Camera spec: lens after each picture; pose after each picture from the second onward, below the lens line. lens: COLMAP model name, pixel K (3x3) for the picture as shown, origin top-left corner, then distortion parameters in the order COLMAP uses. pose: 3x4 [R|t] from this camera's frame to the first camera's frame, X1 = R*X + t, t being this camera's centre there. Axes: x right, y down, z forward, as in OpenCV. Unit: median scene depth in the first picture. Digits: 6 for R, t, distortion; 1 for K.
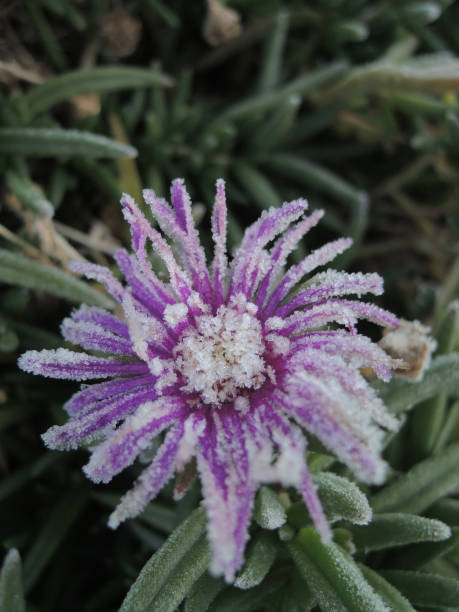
lens RADIAL K [[473.2, 0, 229.1], [0, 473.2, 302.9], [0, 0, 1]] dist [-0.038201, -0.002124]
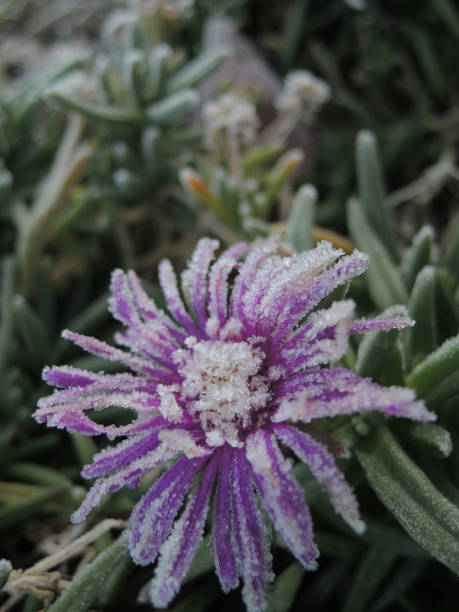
lens RADIAL K [[473.2, 0, 229.2], [0, 473.2, 307.7], [0, 0, 1]] dist [-0.038201, -0.002124]
pose [[0.307709, -0.859204, 0.408758, -0.279510], [0.946054, 0.322098, -0.035133, 0.099620], [-0.101474, 0.397518, 0.911966, 0.006990]]
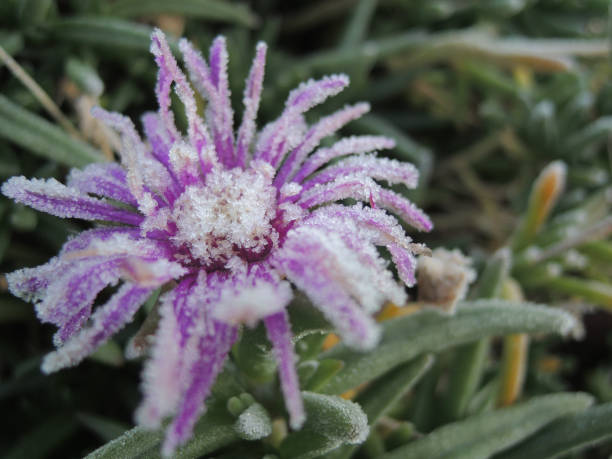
lens RADIAL K [[473.2, 0, 306.8], [0, 473.2, 230.2], [0, 0, 1]] dist [-0.038201, -0.002124]
pose [[0.986267, 0.164980, -0.007744, 0.140482], [-0.163915, 0.972000, -0.168368, 0.253085], [-0.020250, 0.167325, 0.985694, 0.121592]]
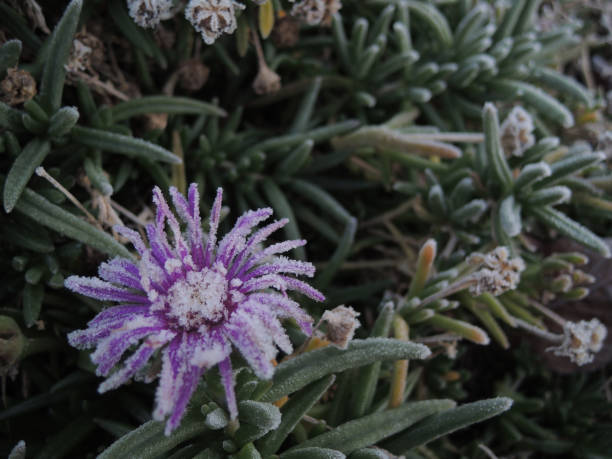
lens RADIAL K [[473.2, 0, 305.9], [0, 473.2, 231.3], [0, 0, 1]] dist [-0.038201, -0.002124]
pose [[0.987183, 0.157870, 0.023383, 0.247478], [-0.150976, 0.971298, -0.183812, 0.124213], [-0.051730, 0.177926, 0.982683, -0.529500]]
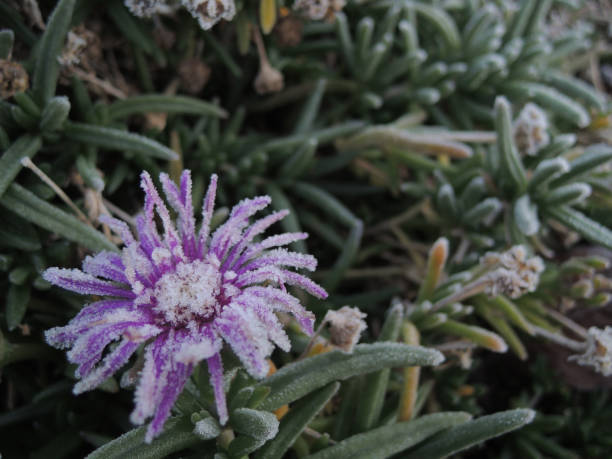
lens RADIAL K [[473.2, 0, 306.2], [0, 473.2, 231.1], [0, 0, 1]] dist [-0.038201, -0.002124]
pose [[0.987277, 0.158988, 0.002738, 0.282839], [-0.154117, 0.960982, -0.229699, 0.195904], [-0.039151, 0.226354, 0.973258, -0.386275]]
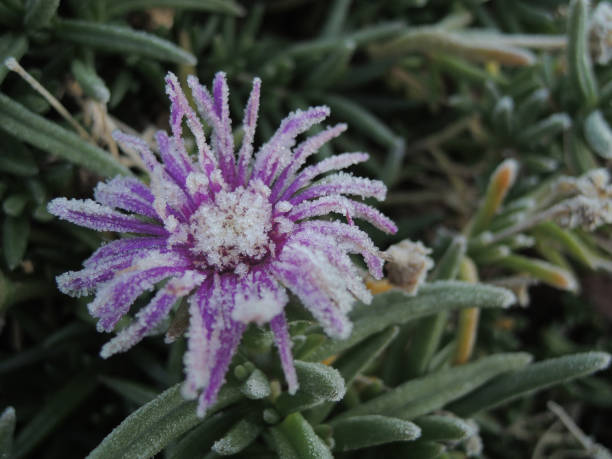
lens RADIAL K [[473.2, 0, 306.7], [0, 473.2, 230.1], [0, 0, 1]] dist [-0.038201, -0.002124]
pose [[0.986965, 0.154723, 0.044289, 0.104876], [-0.151345, 0.985891, -0.071508, 0.162864], [-0.054728, 0.063873, 0.996456, -0.115119]]
